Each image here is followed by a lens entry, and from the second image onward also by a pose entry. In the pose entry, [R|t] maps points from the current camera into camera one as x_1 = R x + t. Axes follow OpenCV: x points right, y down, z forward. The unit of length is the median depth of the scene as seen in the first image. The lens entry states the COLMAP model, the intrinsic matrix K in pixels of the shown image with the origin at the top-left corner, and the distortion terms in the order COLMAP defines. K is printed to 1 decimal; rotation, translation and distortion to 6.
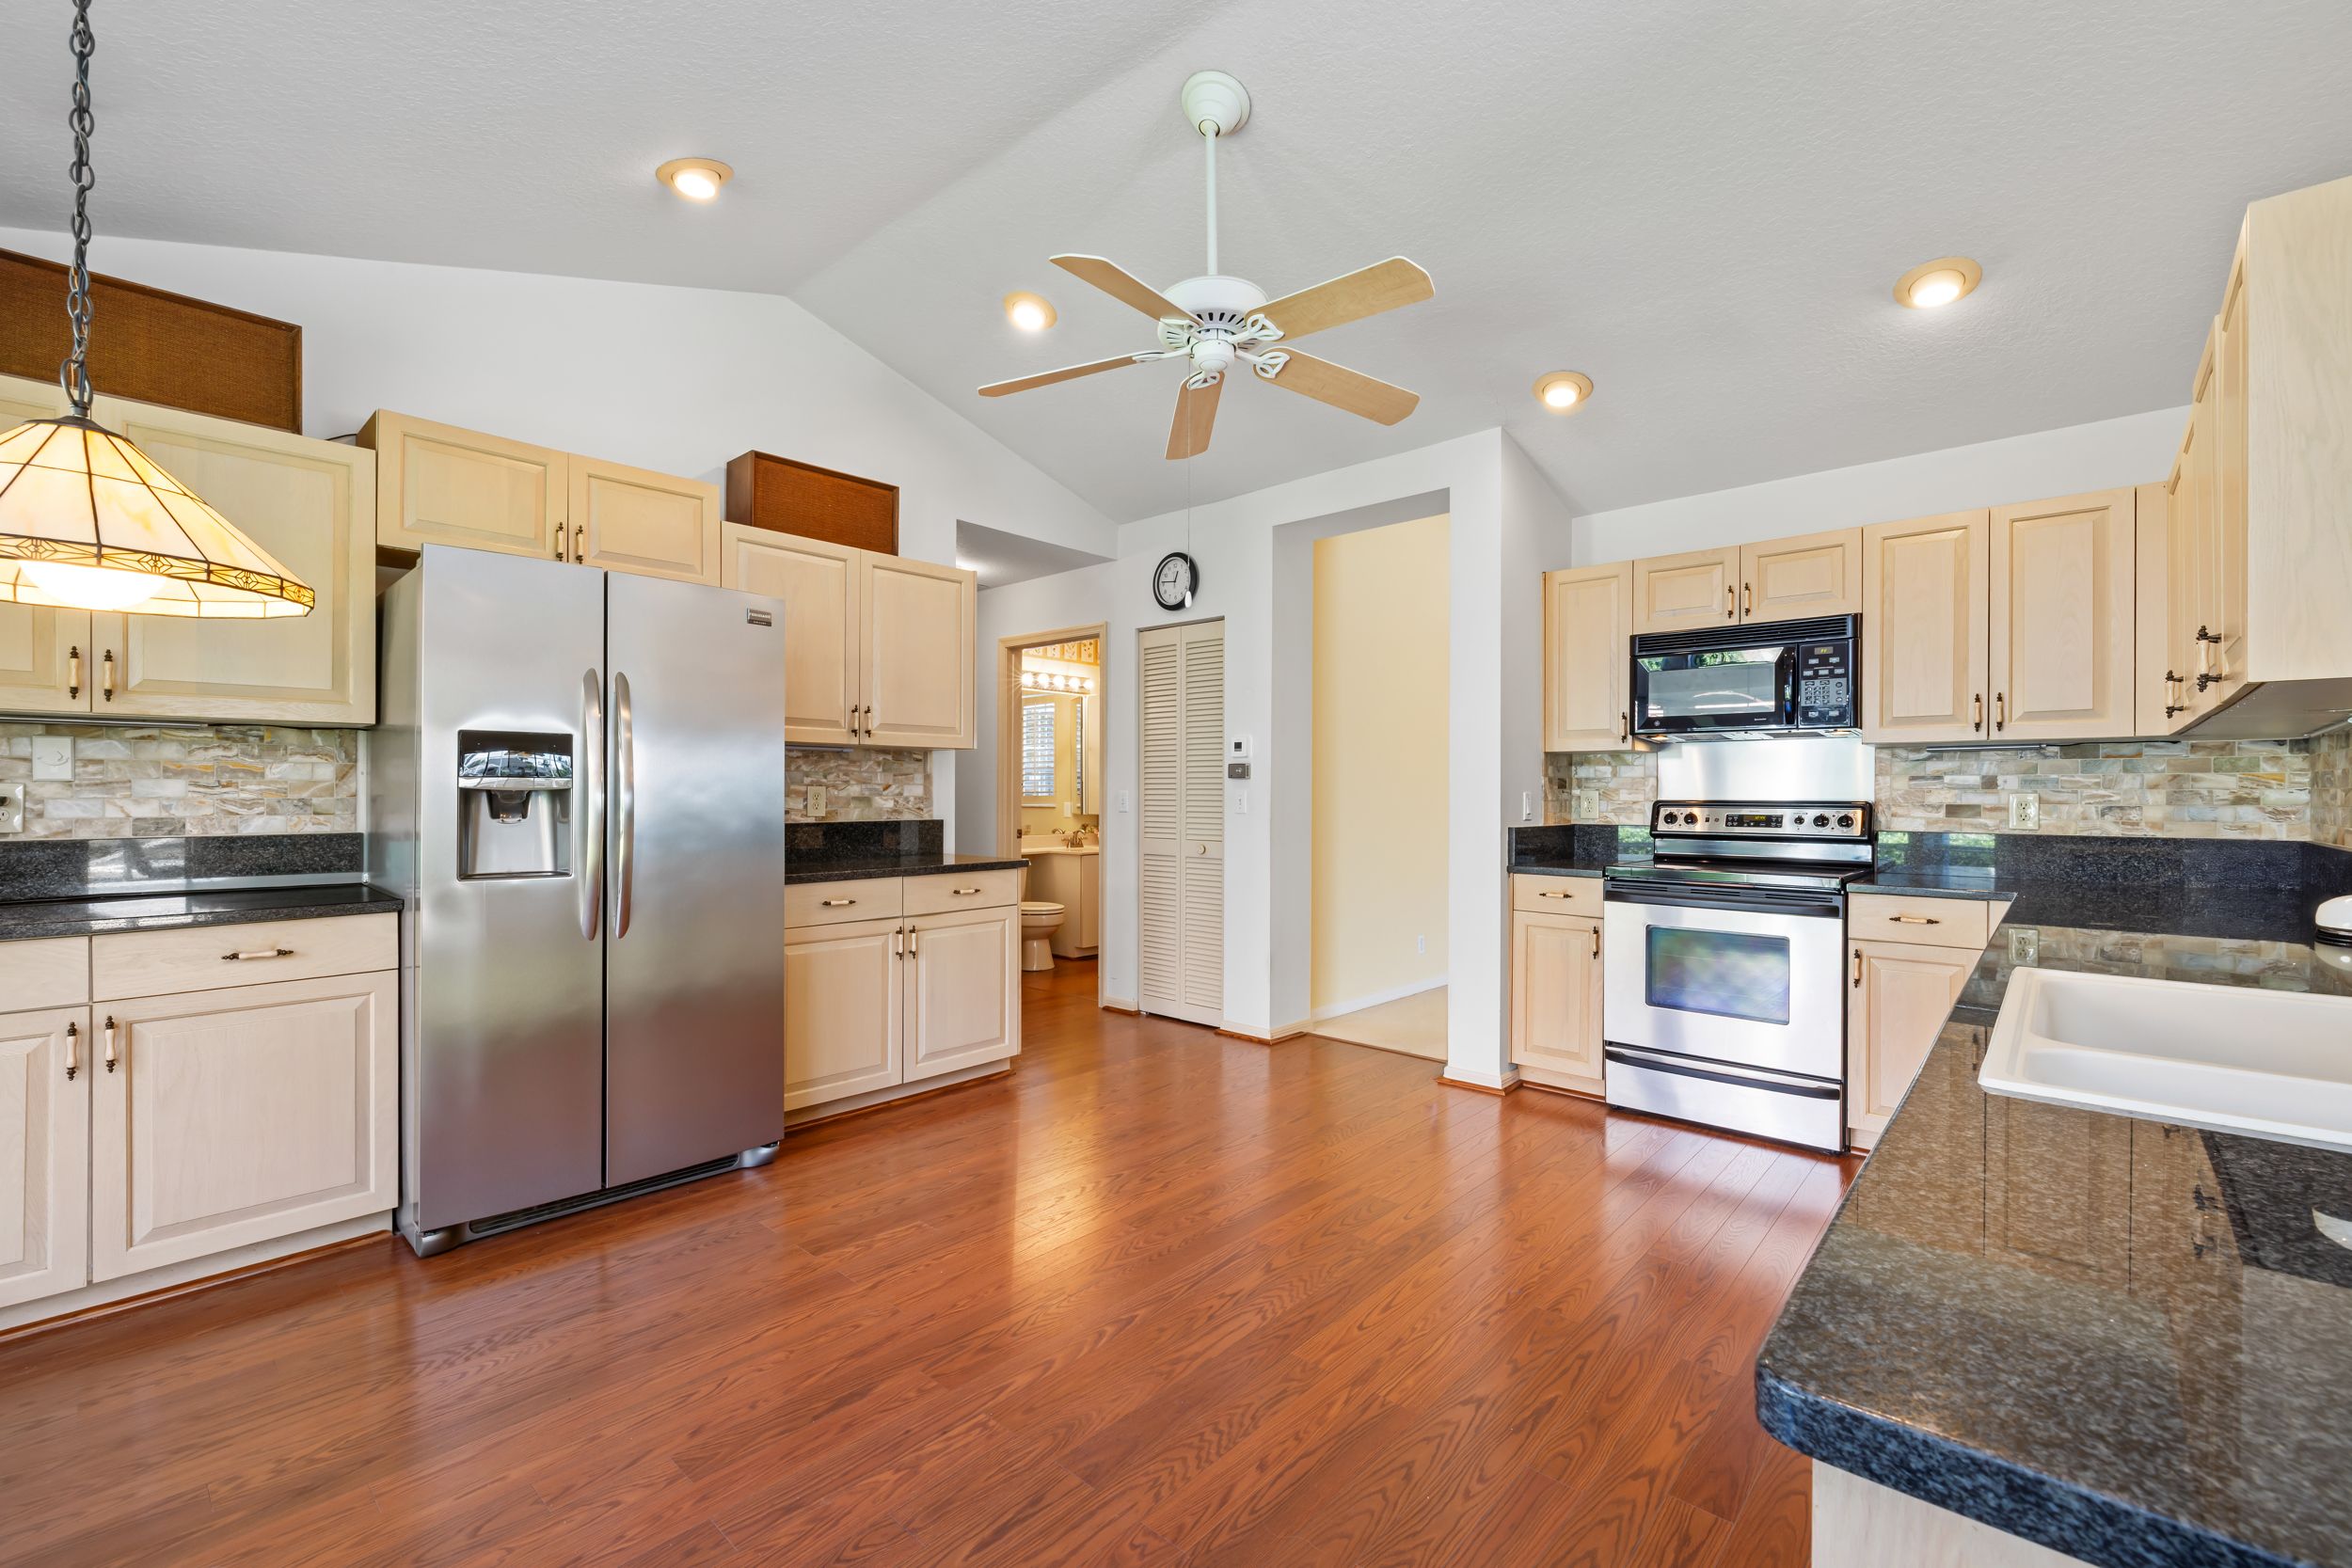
lens RADIAL K [[996.9, 0, 1165.6], [0, 996.9, 791.9], [0, 0, 1]] dist [0.012892, -0.000425]
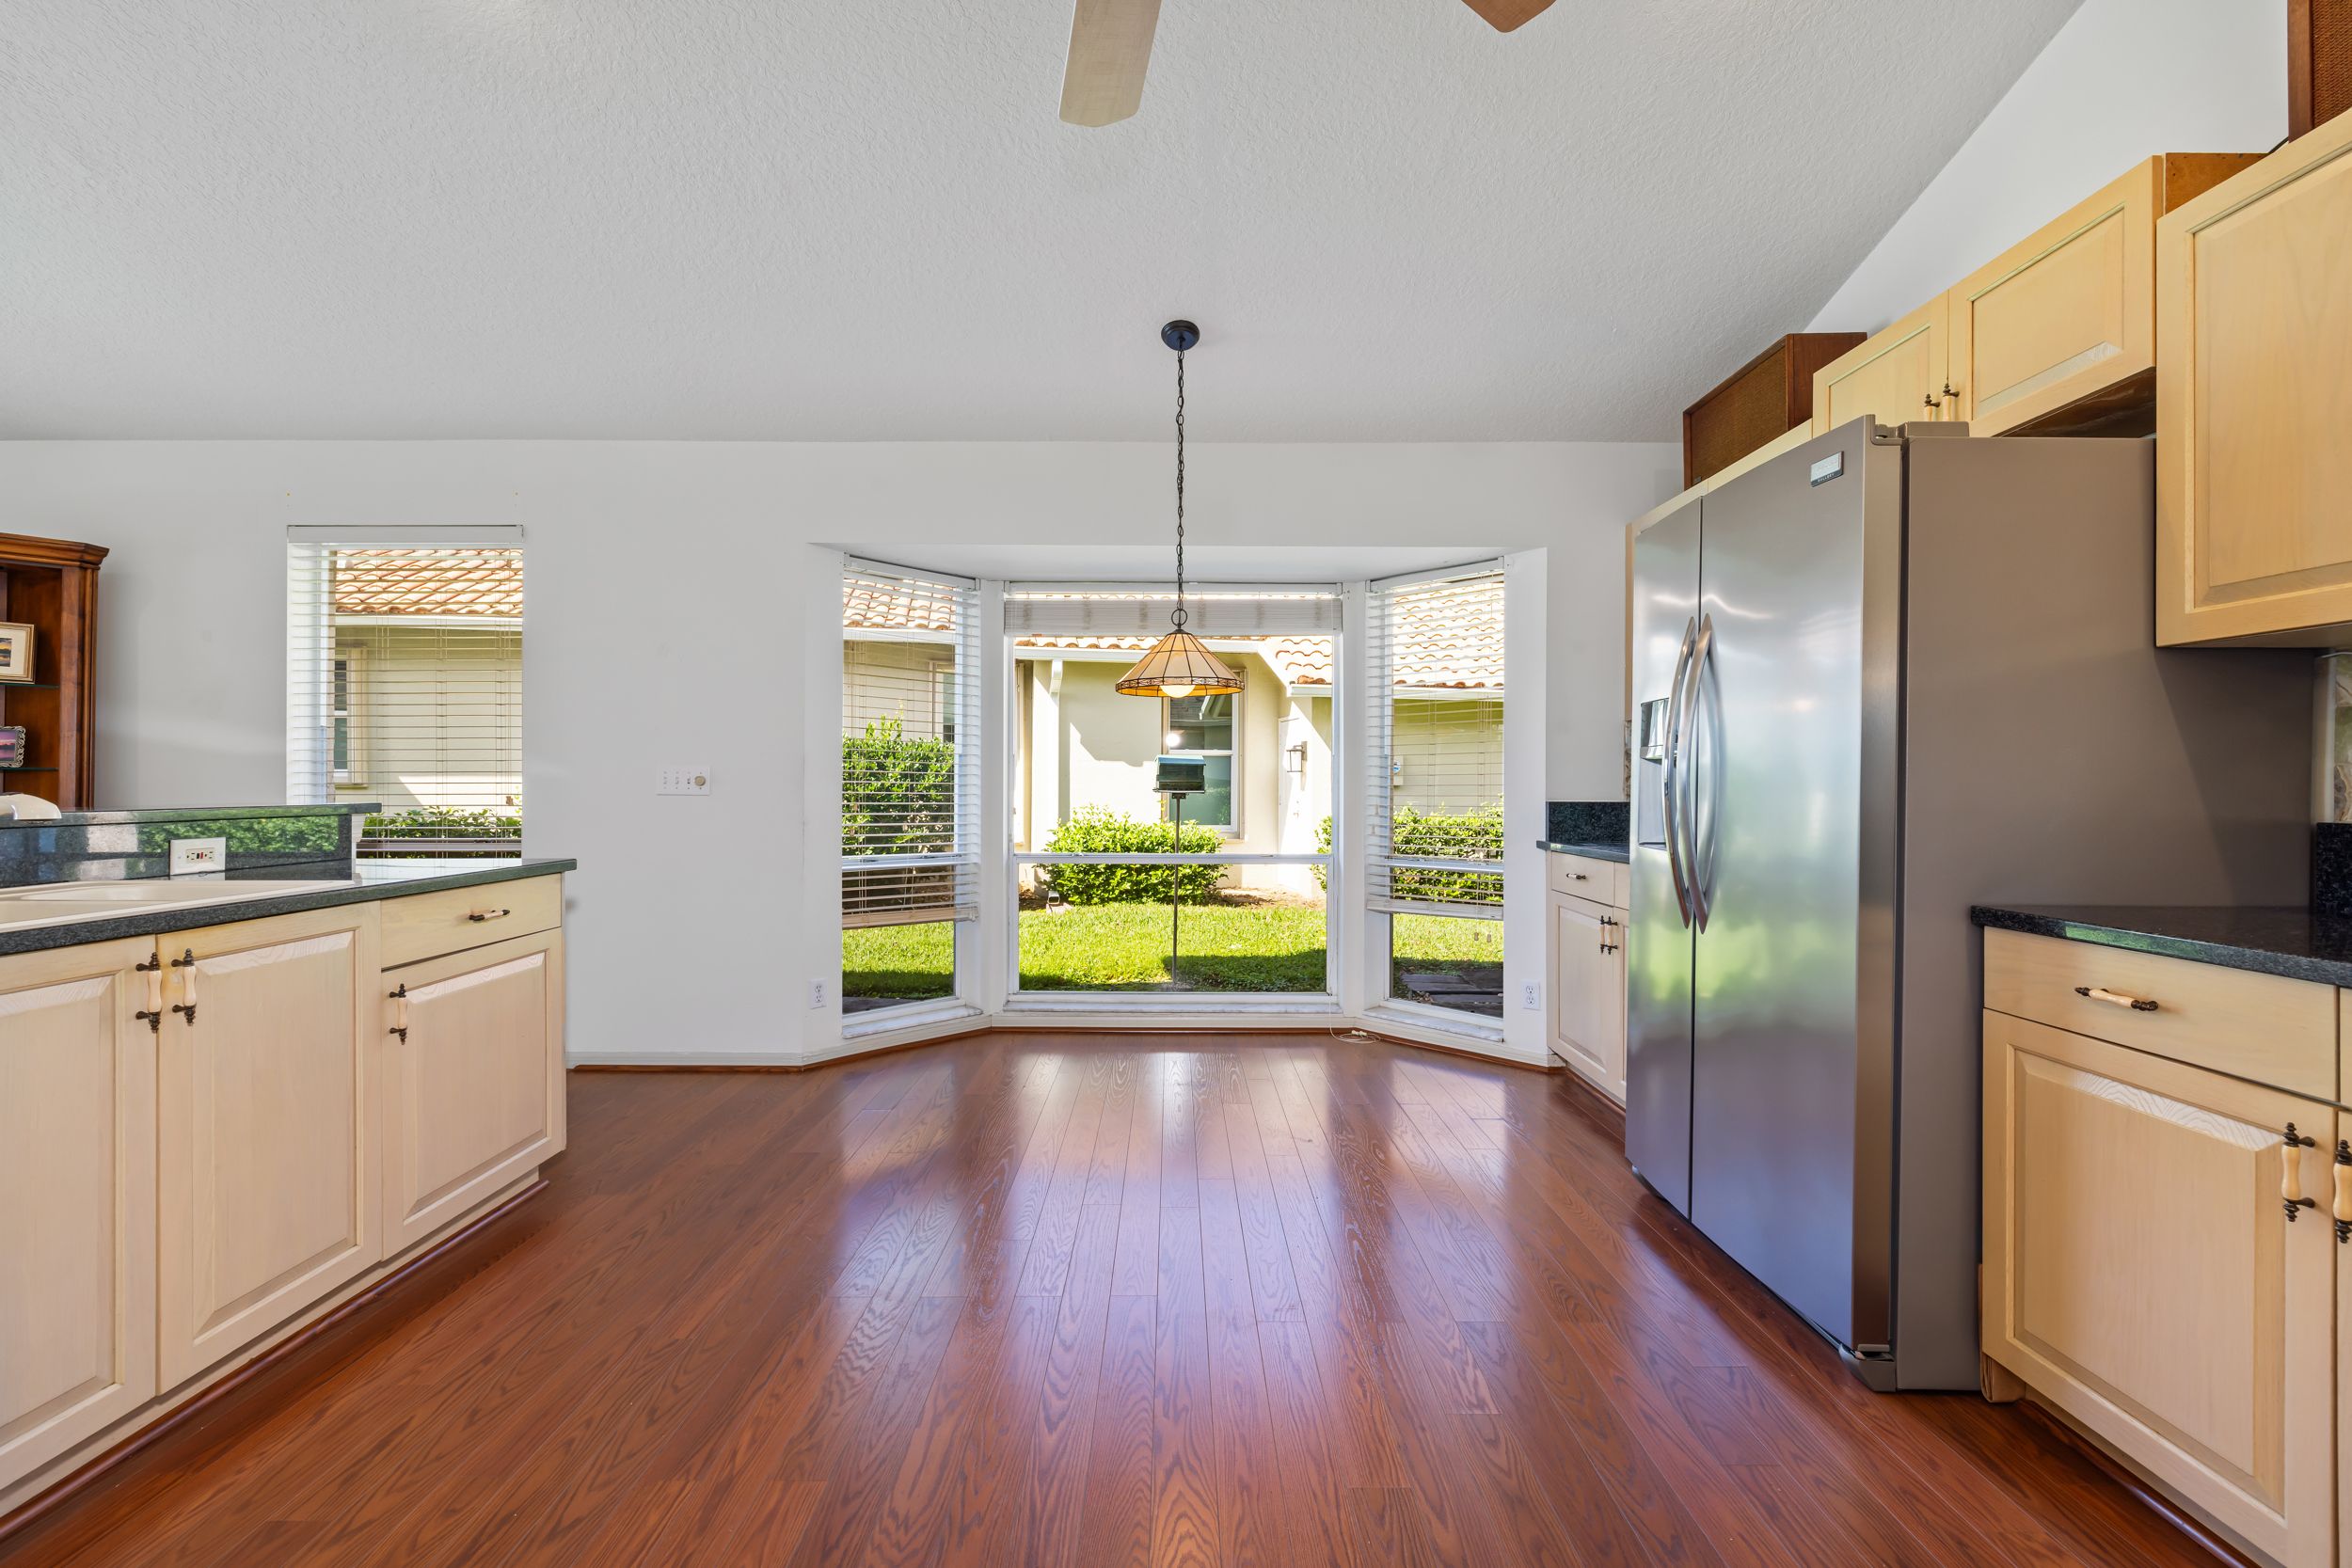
lens RADIAL K [[996.9, 0, 1173.7], [0, 996.9, 783.5], [0, 0, 1]] dist [0.012892, -0.000425]
pose [[-0.736031, -0.004018, -0.676936, 0.277866], [-0.003294, 0.999992, -0.002354, 0.021887], [0.676939, 0.000497, -0.736039, 1.073881]]
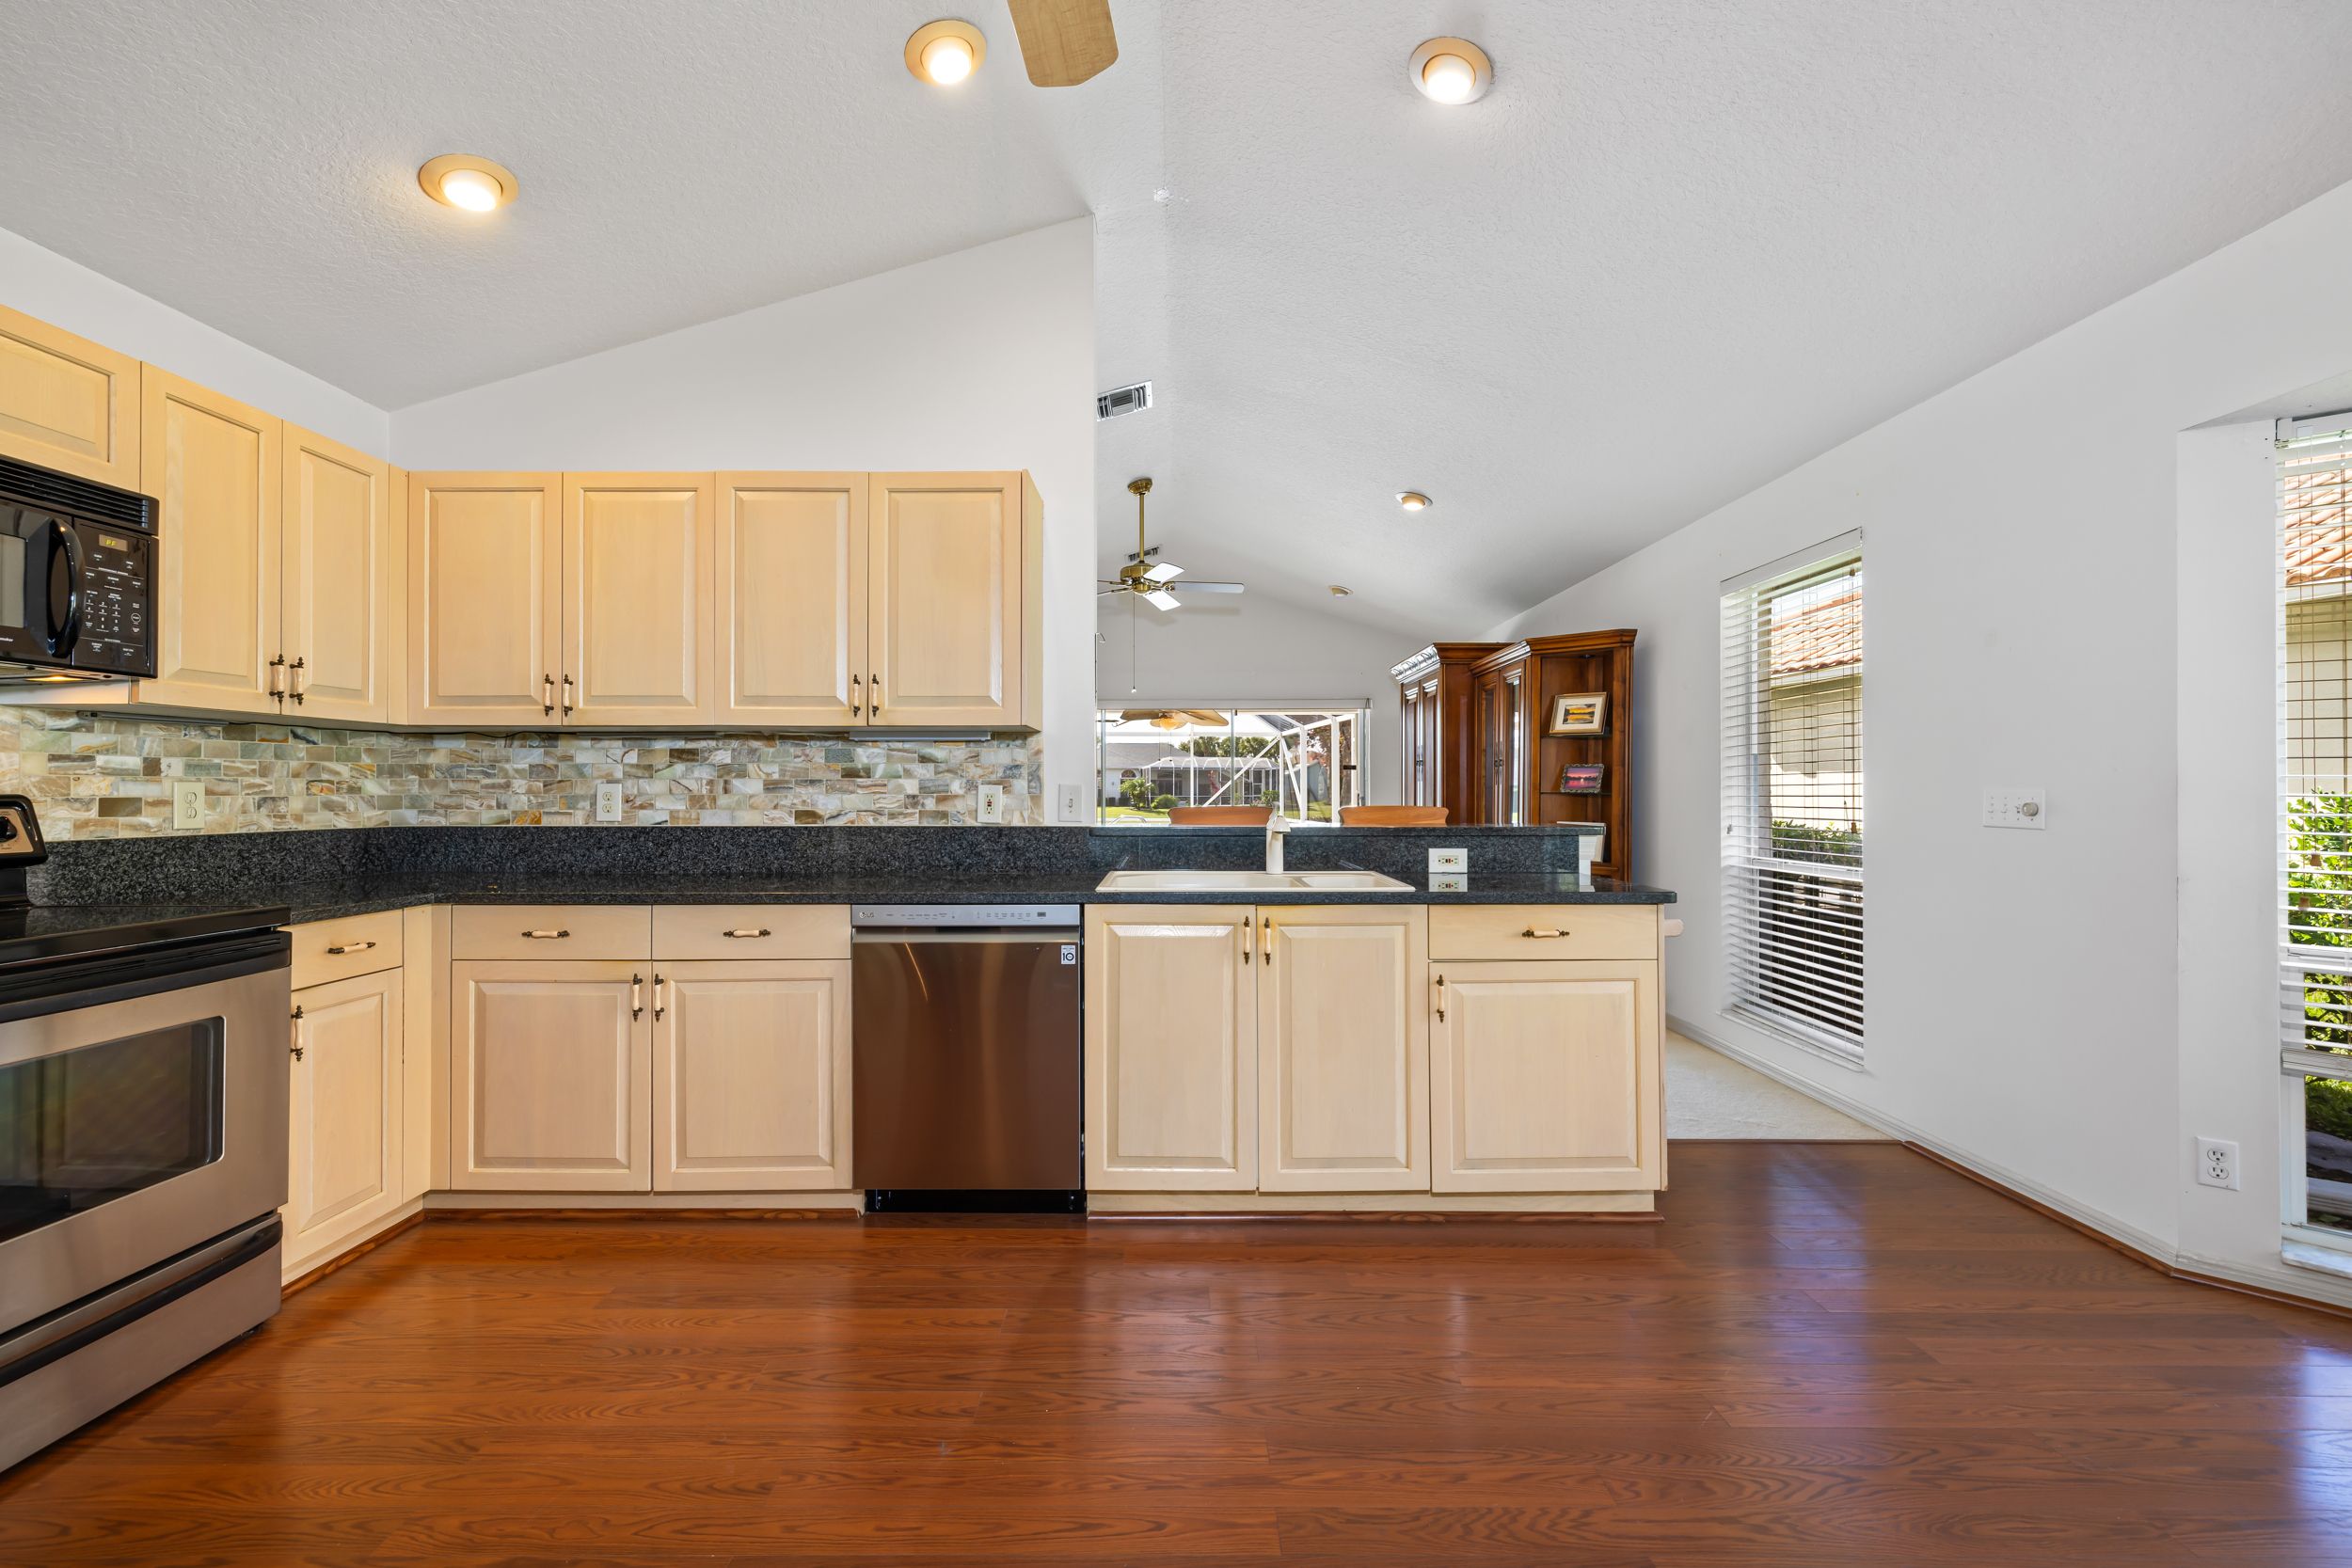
lens RADIAL K [[996.9, 0, 1178.8], [0, 996.9, 783.4], [0, 0, 1]] dist [0.012892, -0.000425]
pose [[-0.682213, 0.001203, 0.731152, -0.221557], [-0.004029, 0.999977, -0.005404, 0.003598], [-0.731142, -0.006632, -0.682193, 0.962777]]
